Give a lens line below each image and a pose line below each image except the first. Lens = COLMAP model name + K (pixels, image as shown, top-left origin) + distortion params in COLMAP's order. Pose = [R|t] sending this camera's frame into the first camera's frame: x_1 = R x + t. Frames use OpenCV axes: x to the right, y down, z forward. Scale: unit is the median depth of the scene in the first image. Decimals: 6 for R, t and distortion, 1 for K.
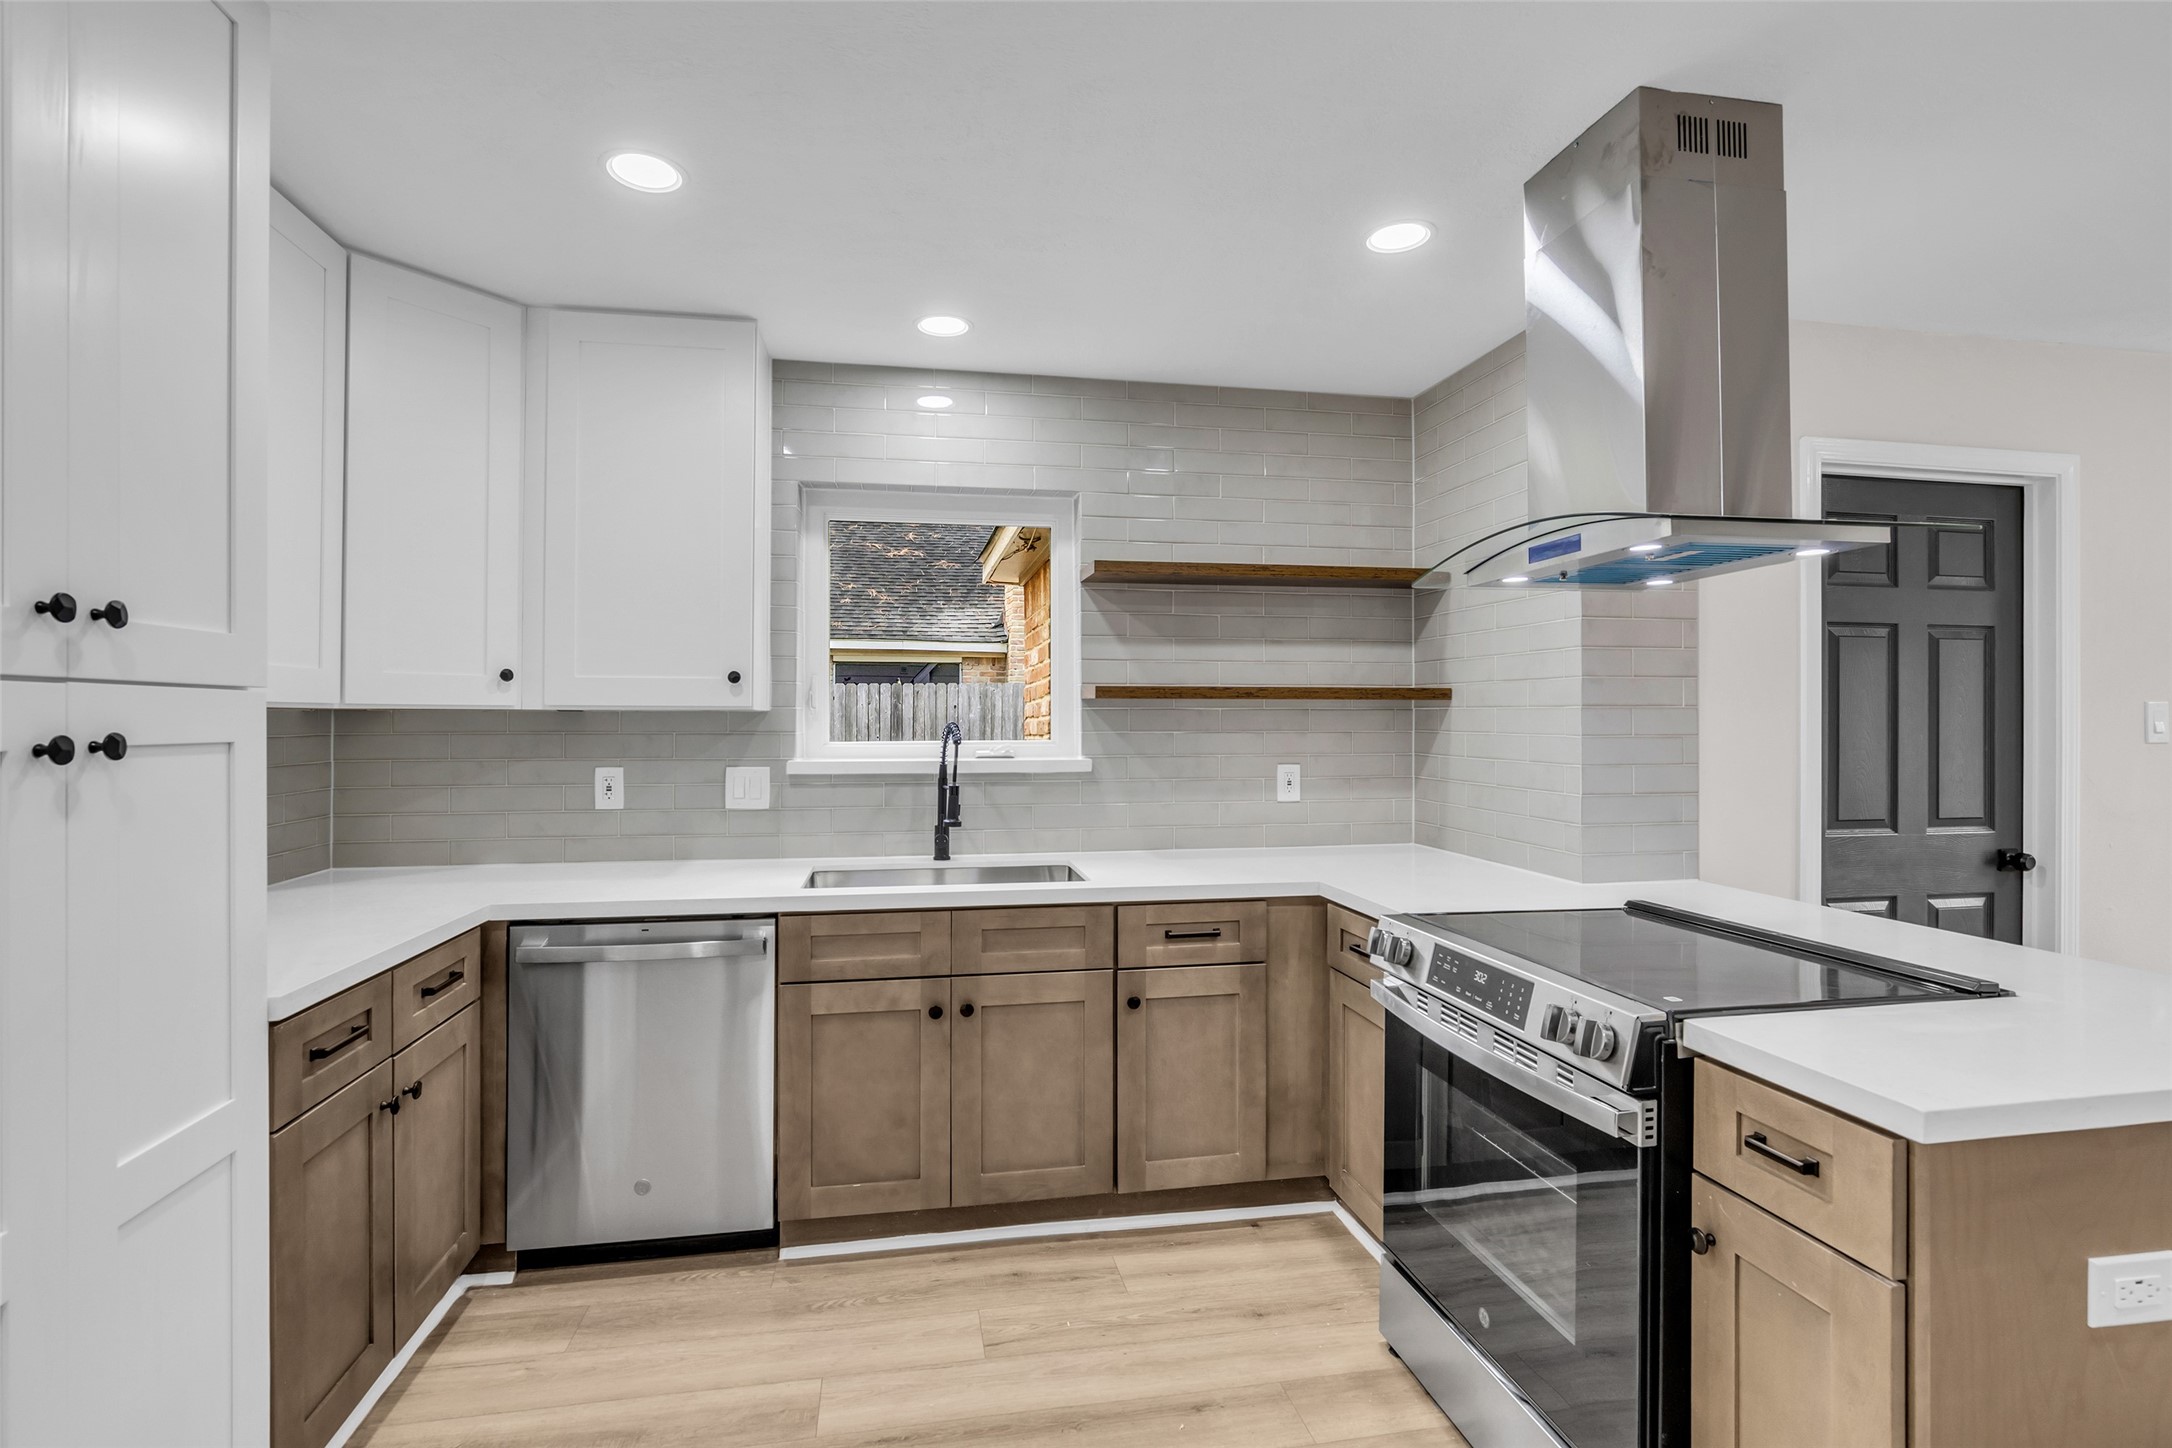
lens RADIAL K [[998.0, 0, 1078.1], [0, 998.0, 710.2], [0, 0, 1]] dist [-0.018205, 0.004616]
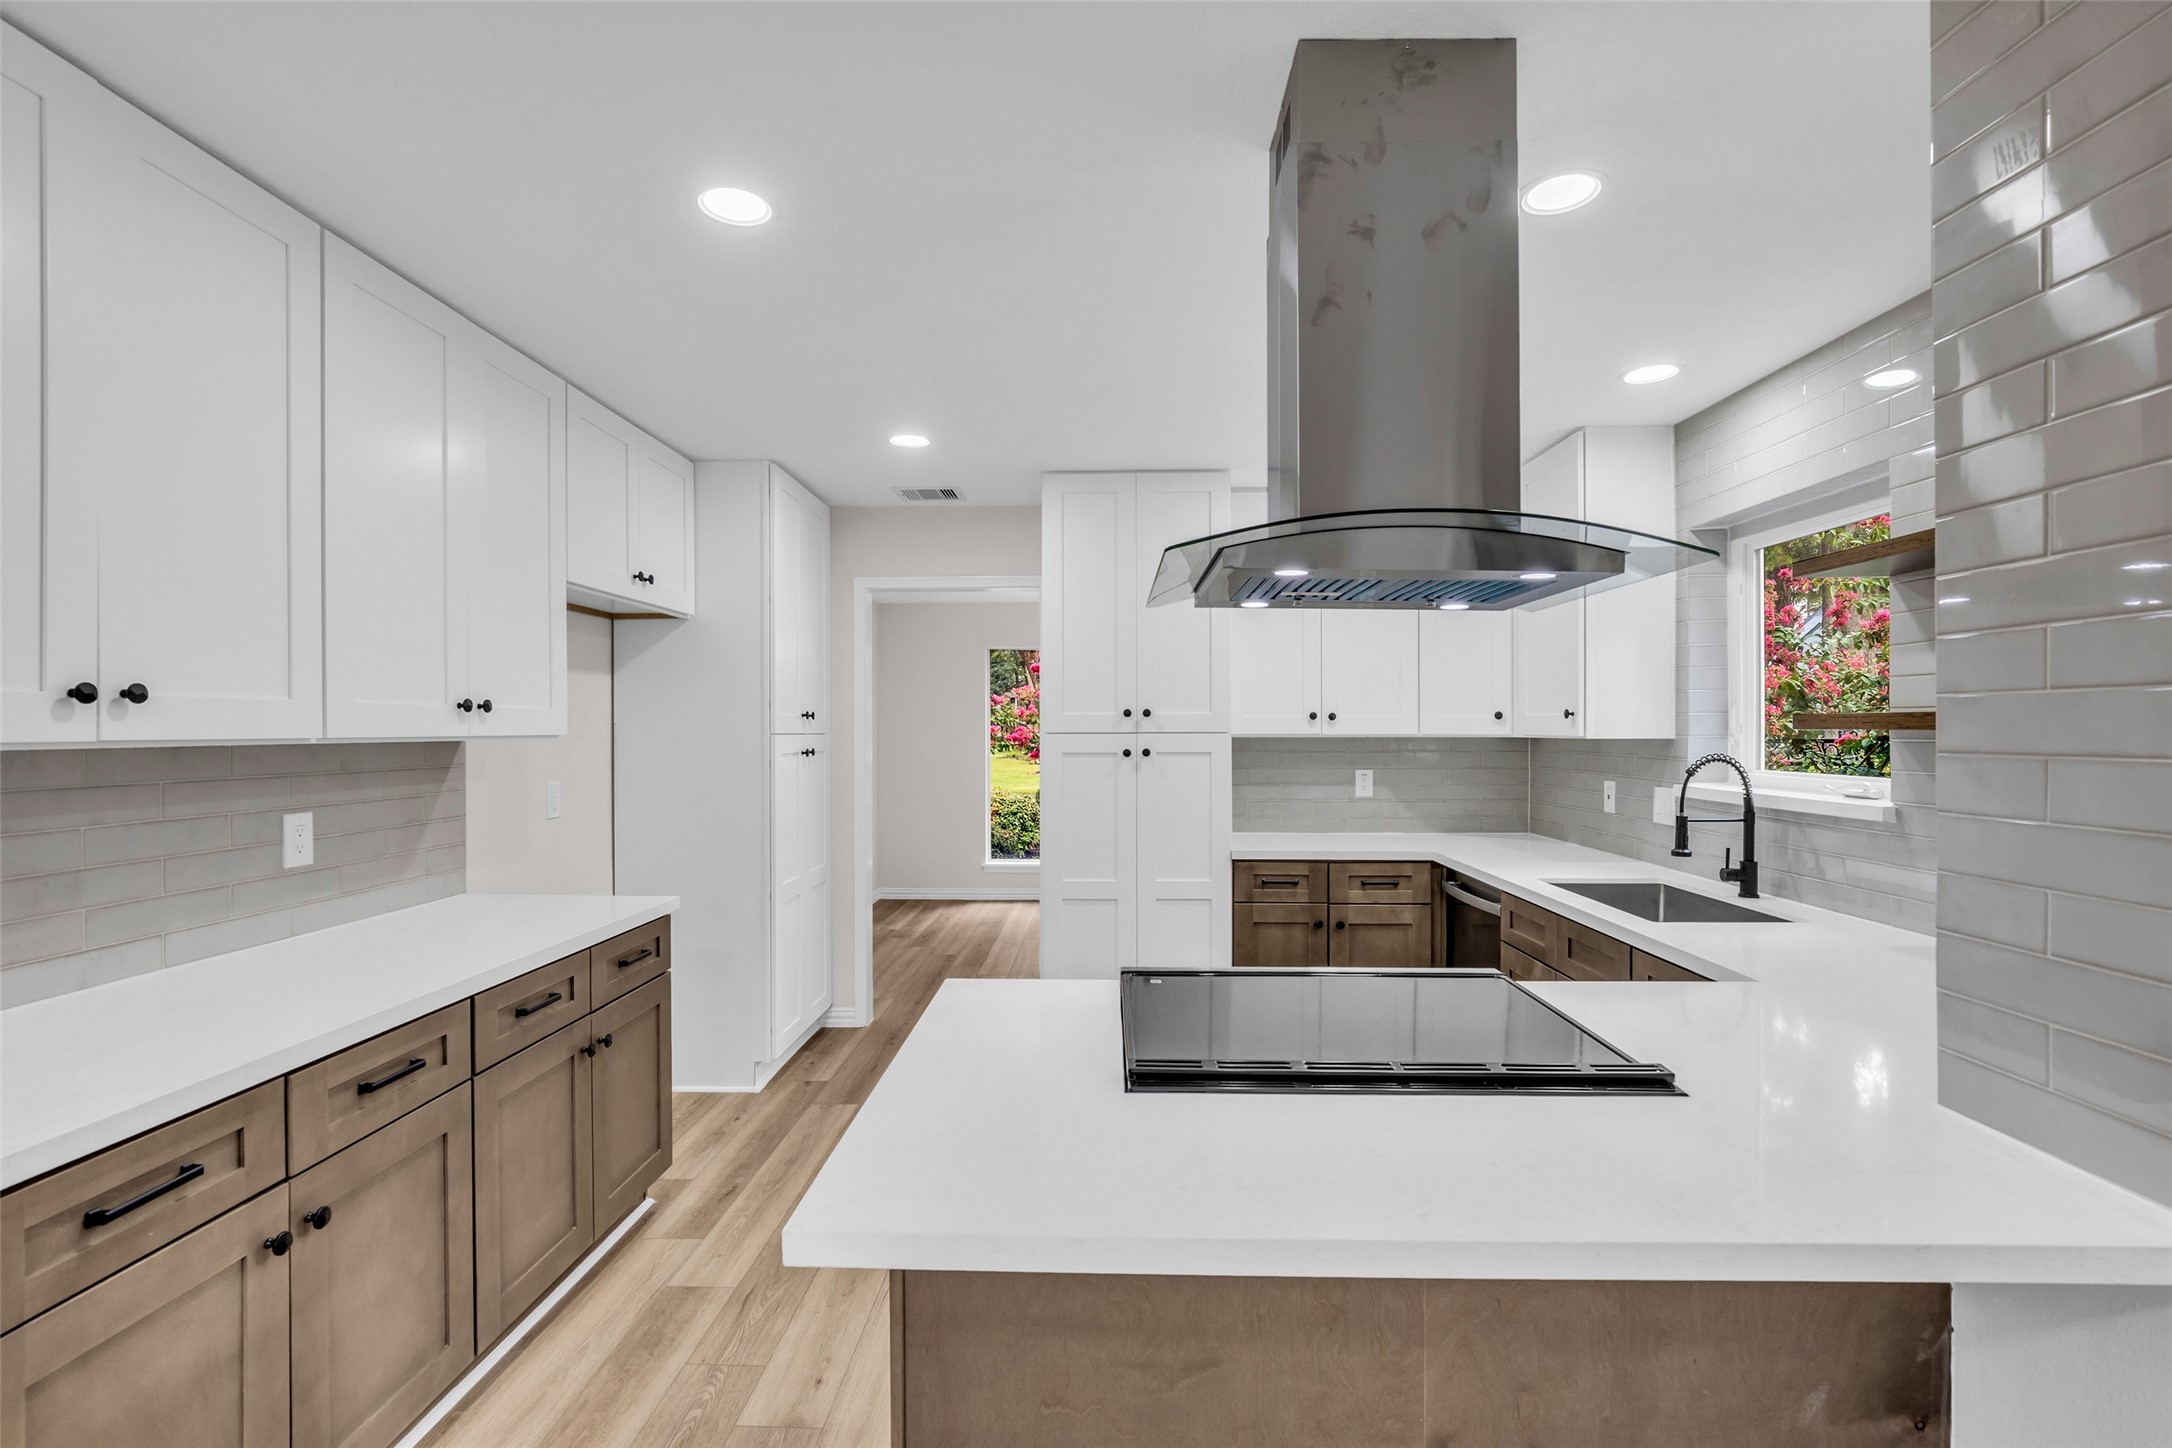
lens RADIAL K [[998.0, 0, 1072.1], [0, 998.0, 729.5], [0, 0, 1]] dist [-0.018205, 0.004616]
pose [[-0.220936, 0.003292, -0.975283, 1.081609], [0.011605, 0.999932, 0.000746, -0.021440], [0.975219, -0.011154, -0.220960, 0.678295]]
